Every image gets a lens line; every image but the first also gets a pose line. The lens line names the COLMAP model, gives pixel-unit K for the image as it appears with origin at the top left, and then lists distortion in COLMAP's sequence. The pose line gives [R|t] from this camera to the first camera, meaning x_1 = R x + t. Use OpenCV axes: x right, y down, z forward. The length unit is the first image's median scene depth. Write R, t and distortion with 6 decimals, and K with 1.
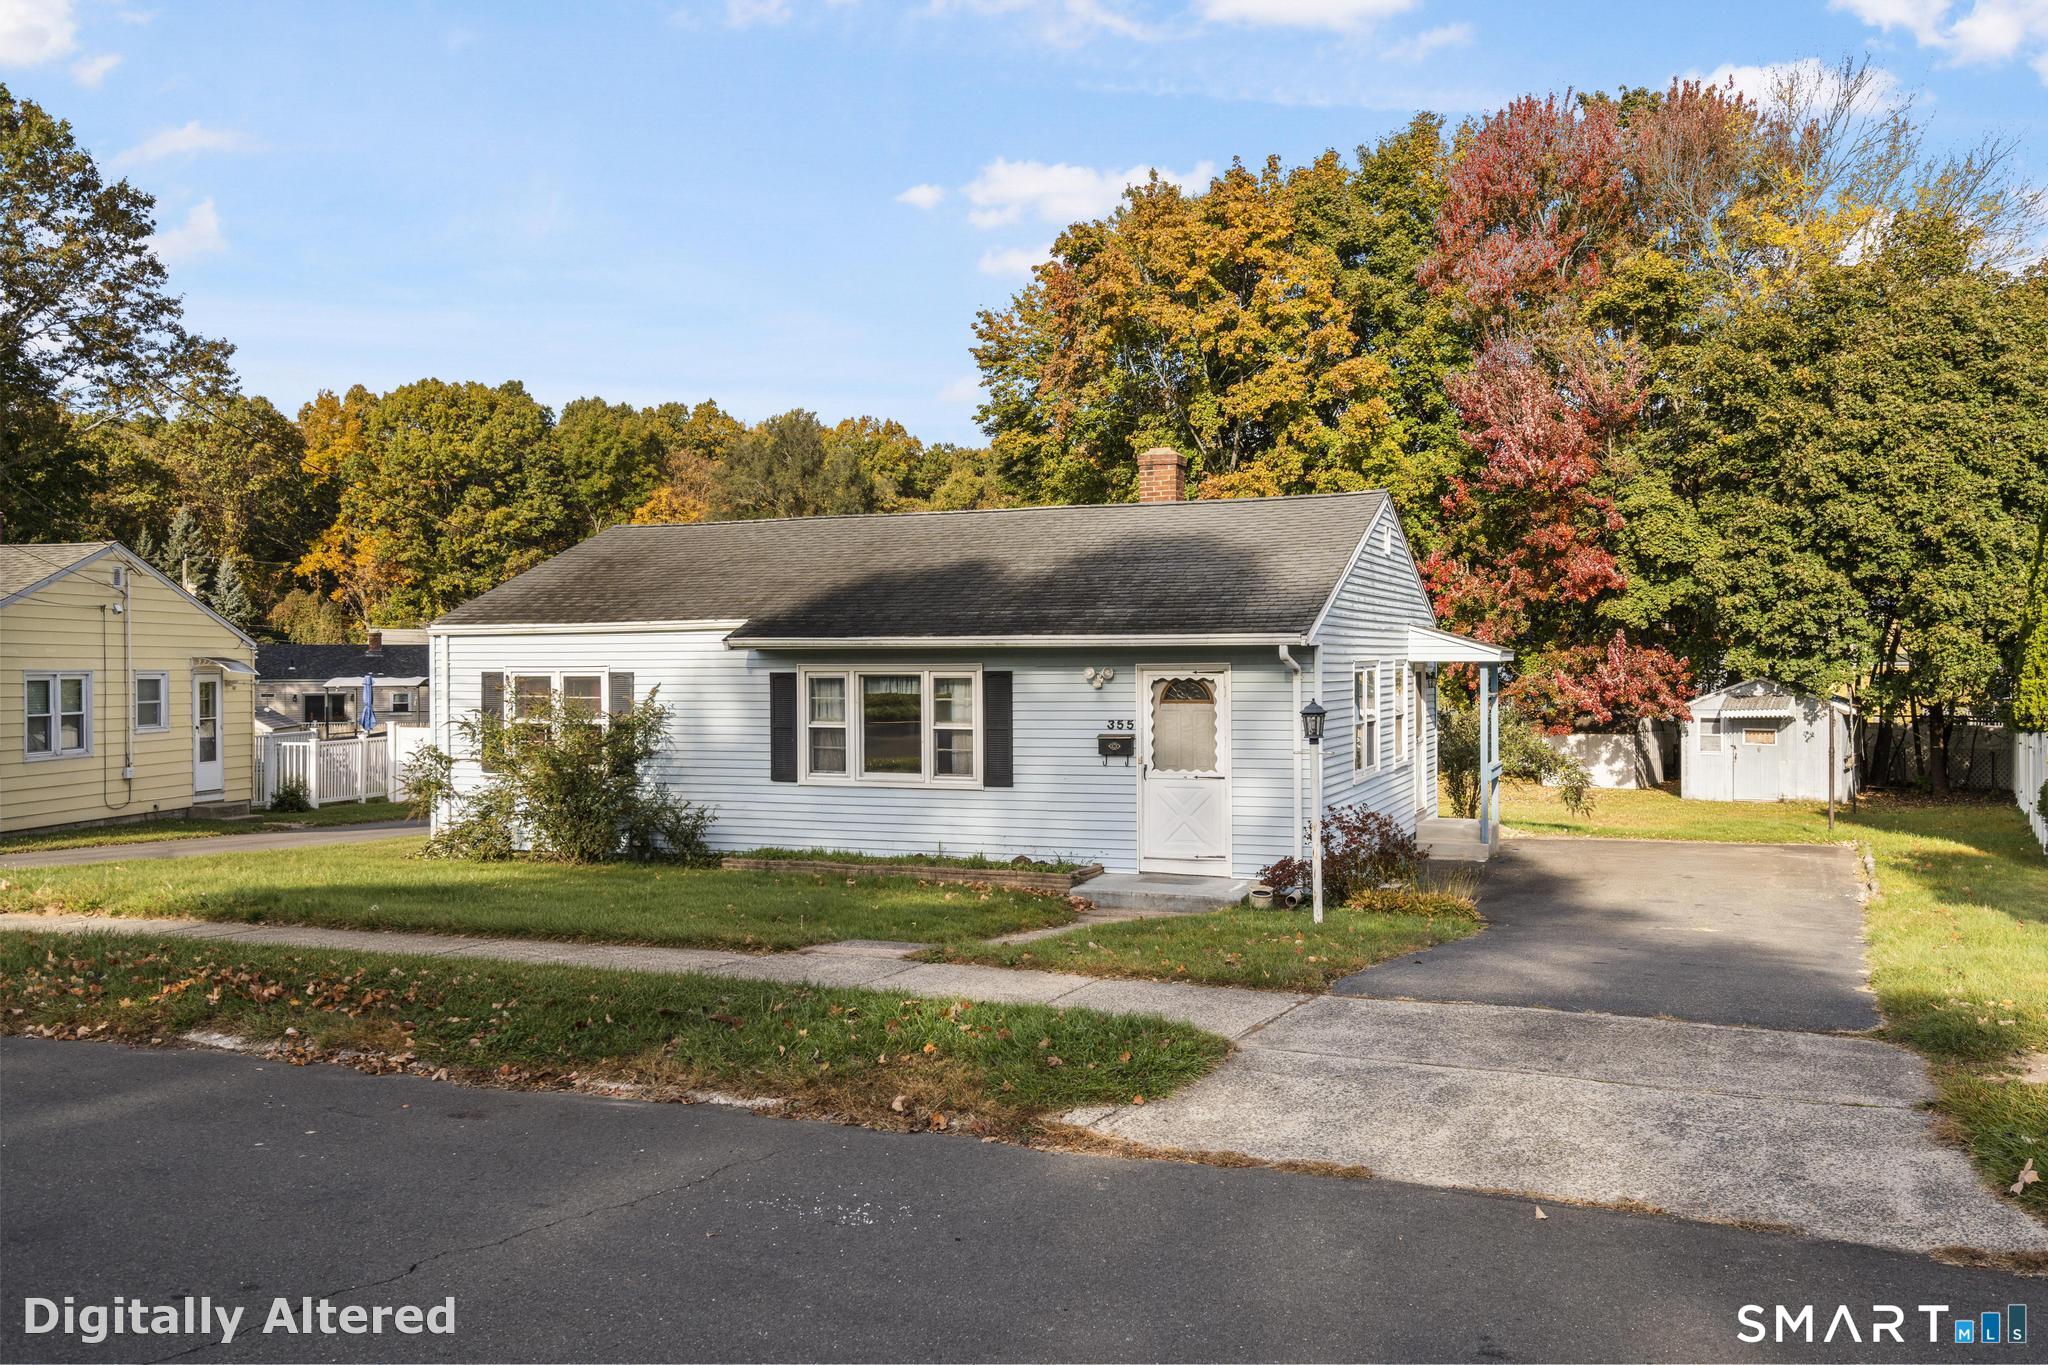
lens RADIAL K [[1648.0, 0, 1013.6], [0, 1648.0, 672.1], [0, 0, 1]] dist [0.015706, -0.004568]
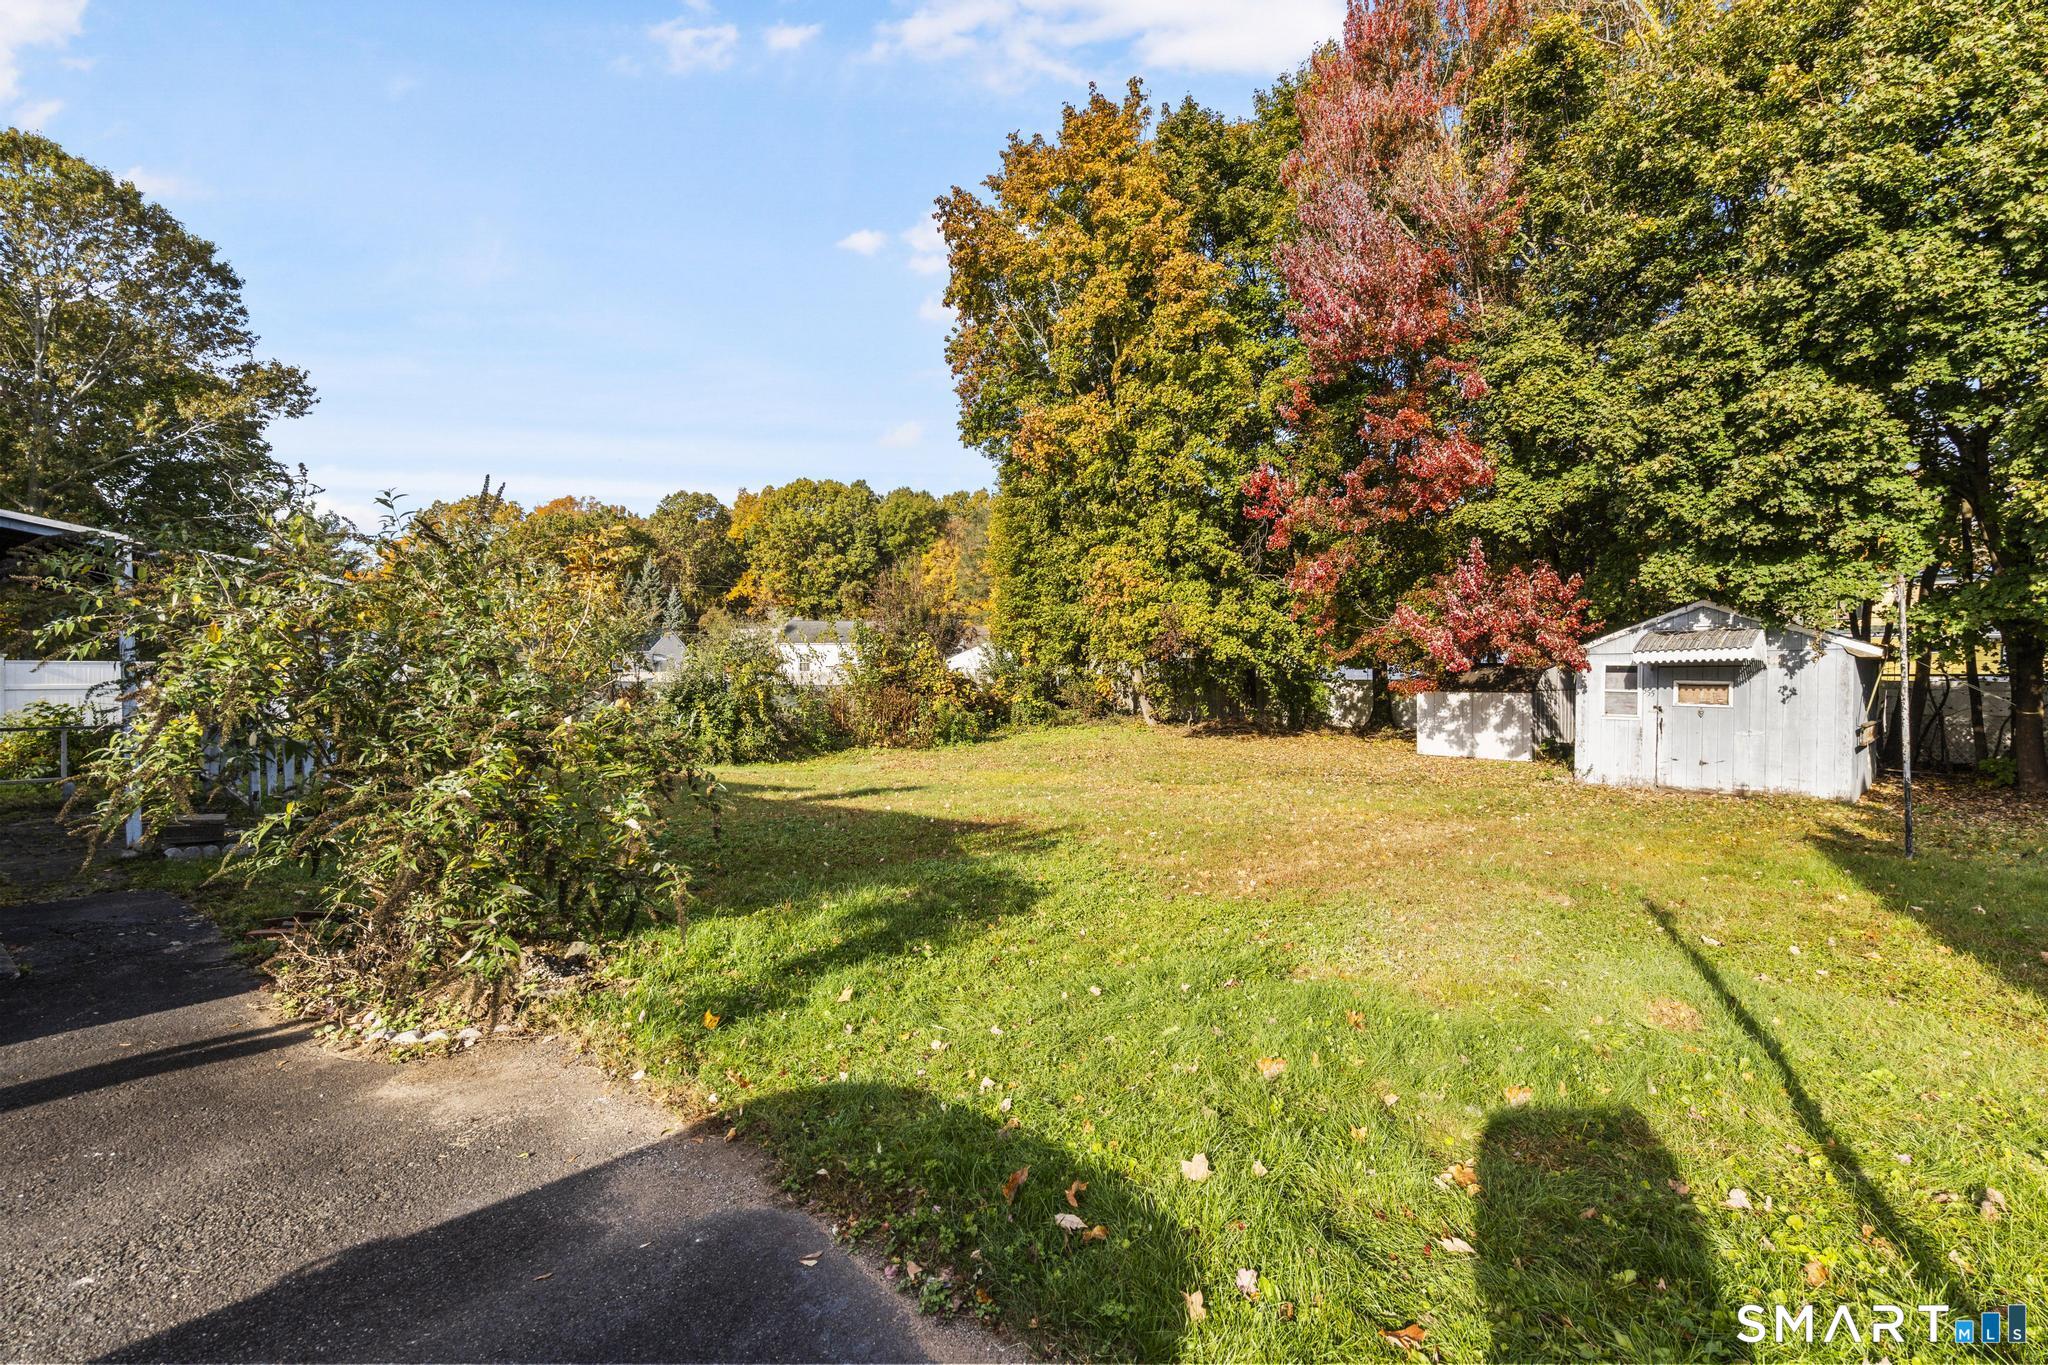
lens RADIAL K [[922.5, 0, 1025.5], [0, 922.5, 677.8], [0, 0, 1]] dist [-0.003654, 0.001387]
pose [[0.971600, 0.005195, -0.236574, 0.284466], [-0.002312, 0.999920, 0.012462, 0.029440], [0.236620, -0.011561, 0.971533, 0.598201]]
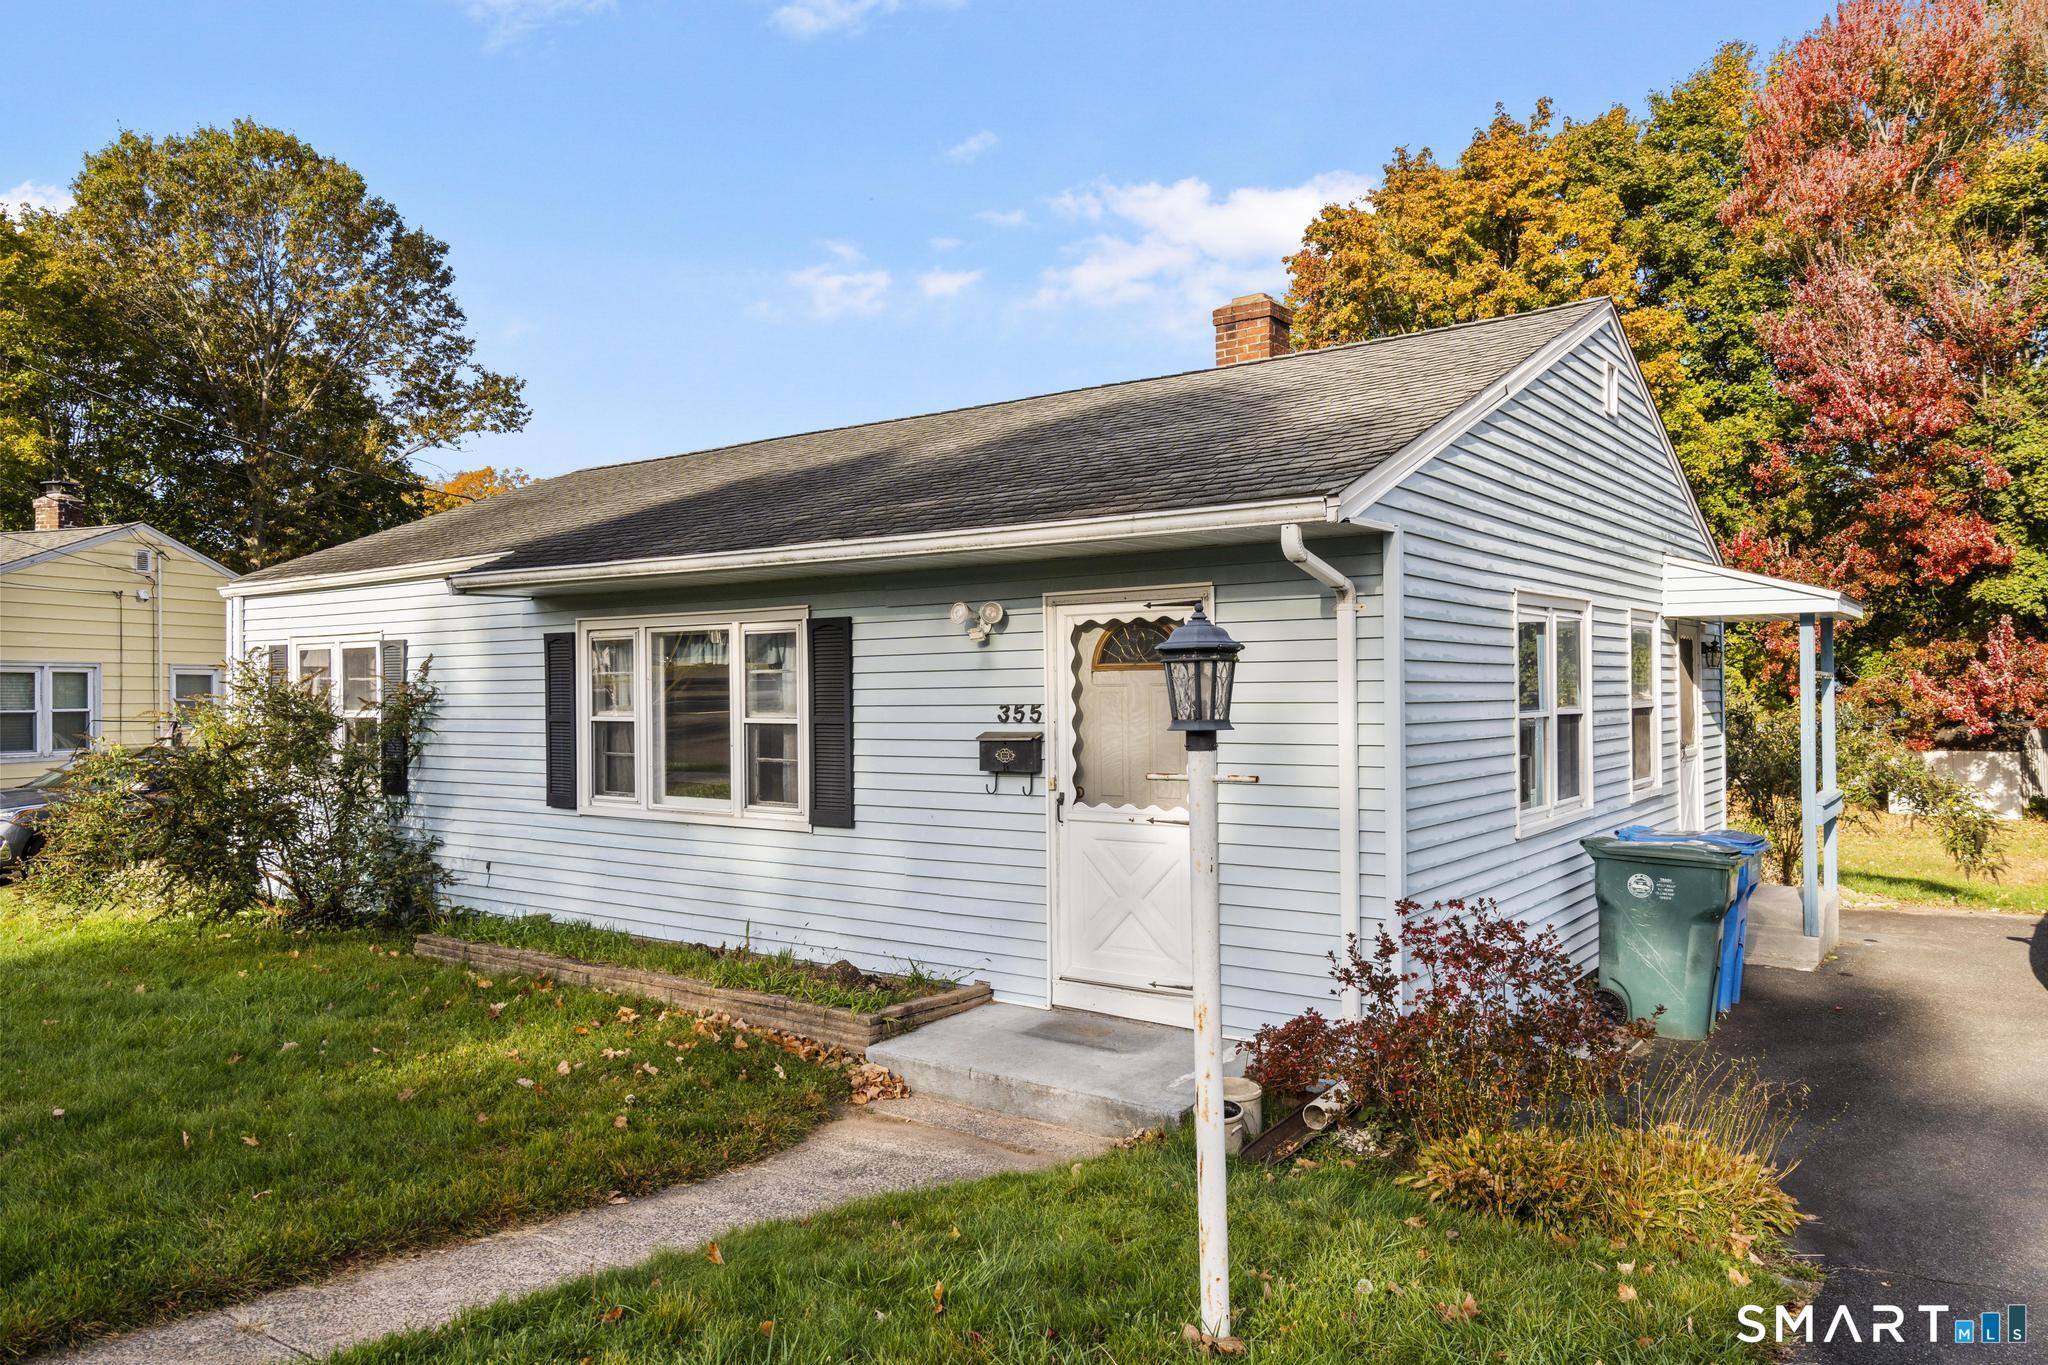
lens RADIAL K [[1378.0, 0, 1020.0], [0, 1378.0, 679.1], [0, 0, 1]] dist [0.005584, 0.002177]
pose [[0.970674, -0.003720, -0.240372, 0.077647], [0.000778, 0.999924, -0.012335, 0.012204], [0.240399, 0.011786, 0.970603, 0.269986]]
